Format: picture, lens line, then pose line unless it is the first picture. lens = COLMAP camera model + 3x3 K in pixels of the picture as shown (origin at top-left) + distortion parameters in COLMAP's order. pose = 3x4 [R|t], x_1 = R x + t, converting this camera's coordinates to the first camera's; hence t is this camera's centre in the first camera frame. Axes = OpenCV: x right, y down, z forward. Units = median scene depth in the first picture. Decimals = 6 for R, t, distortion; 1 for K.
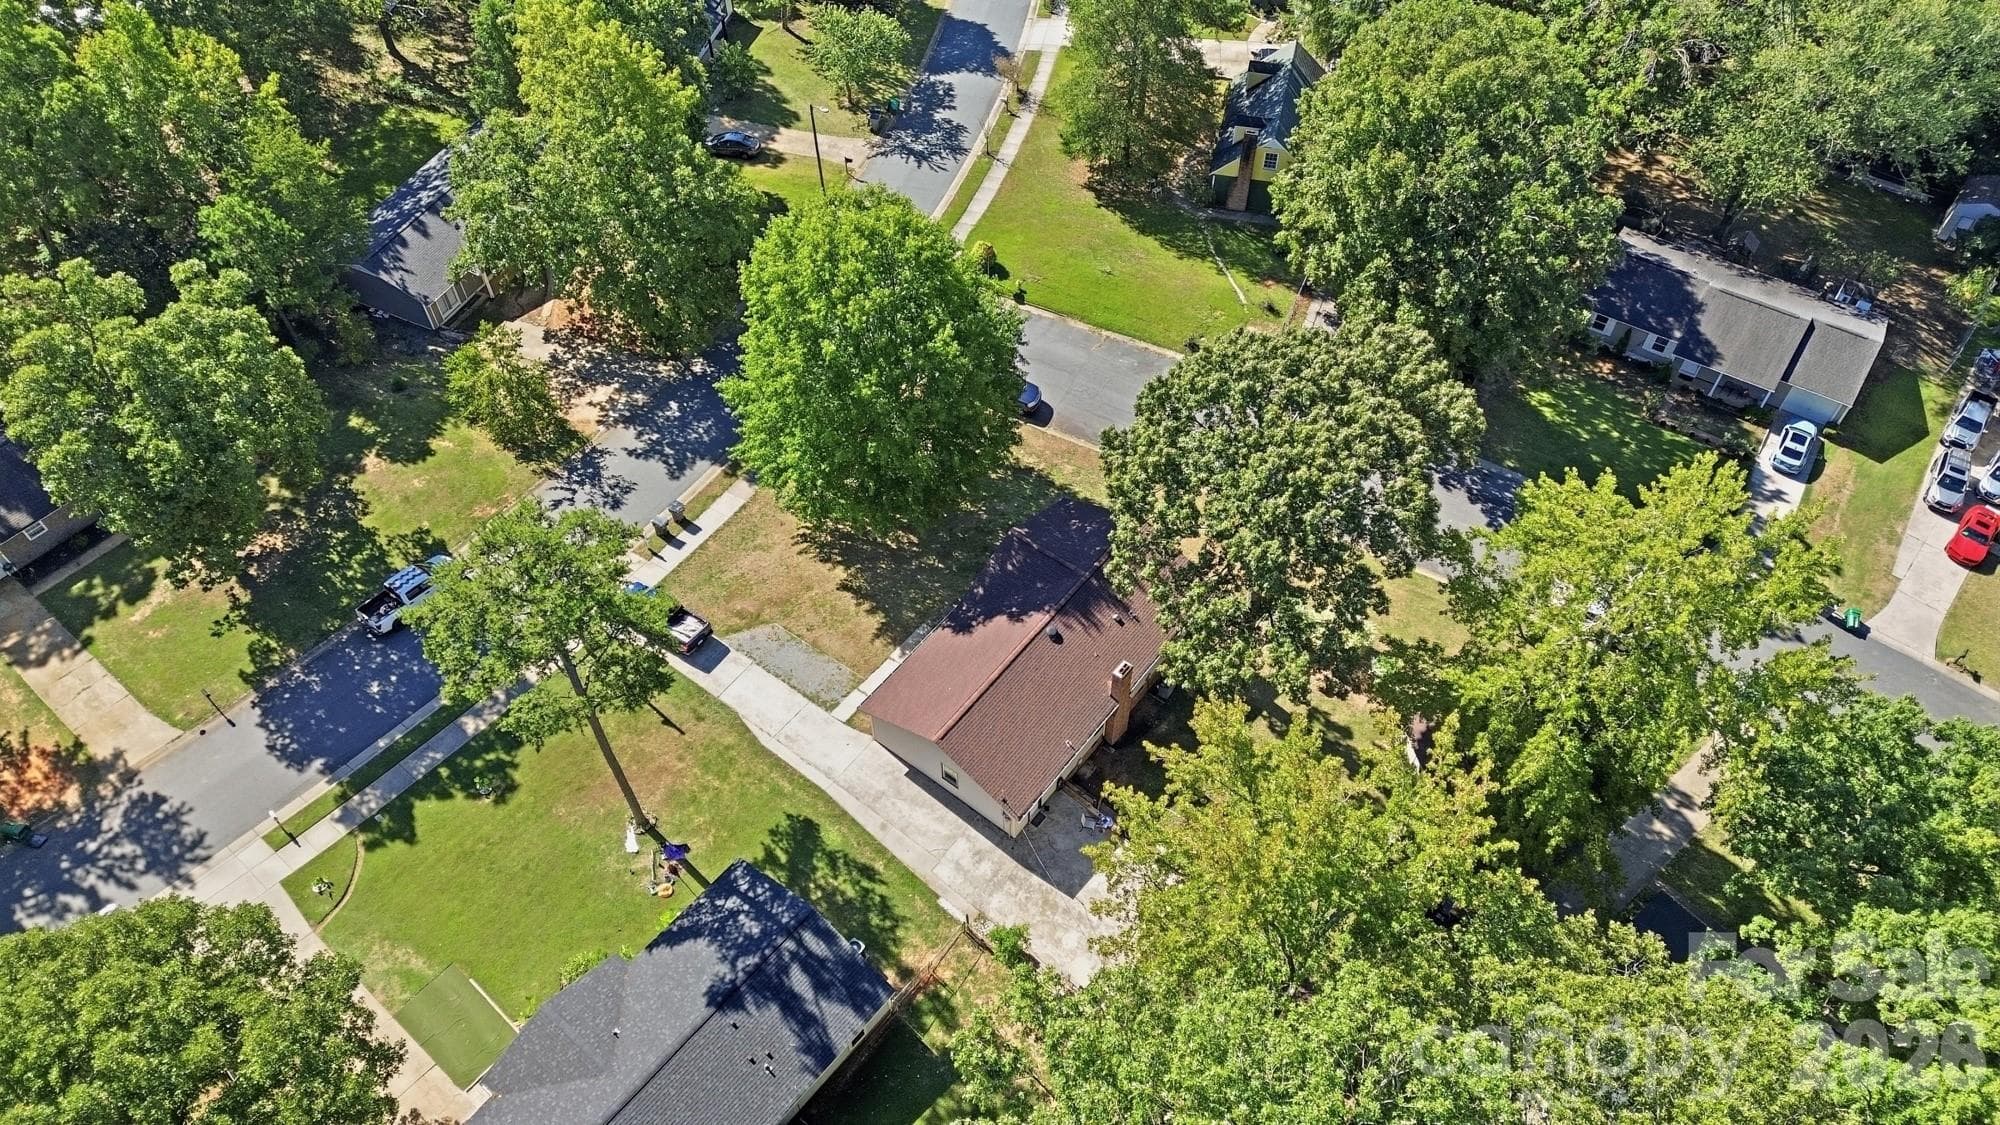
lens RADIAL K [[1358.1, 0, 1000.0], [0, 1358.1, 562.5], [0, 0, 1]] dist [0.004125, -0.027504]
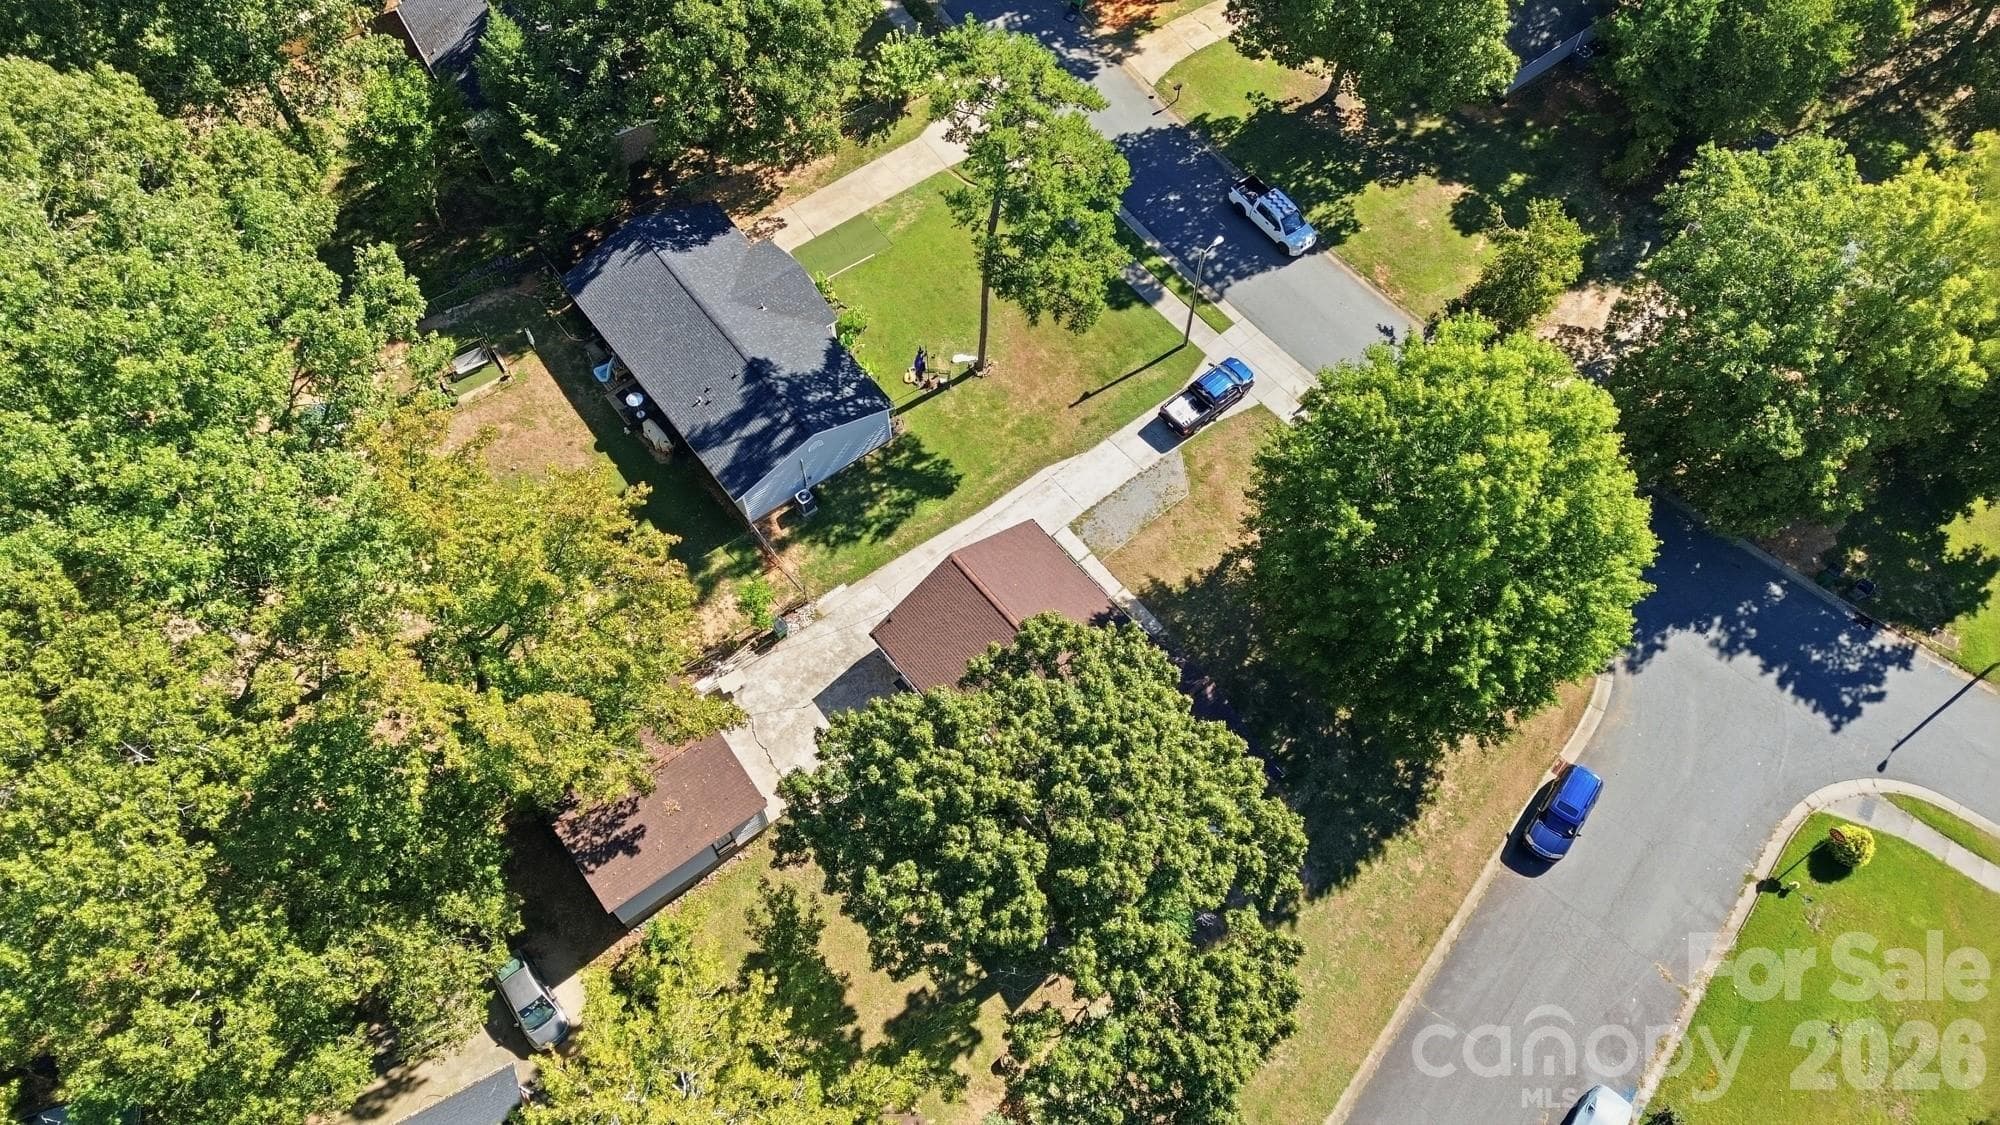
lens RADIAL K [[1358.1, 0, 1000.0], [0, 1358.1, 562.5], [0, 0, 1]] dist [0.004125, -0.027504]
pose [[-0.222535, 0.850049, -0.477383, 0.379905], [-0.767408, 0.149277, 0.623540, -0.463052], [0.601302, 0.505107, 0.619115, 0.358199]]
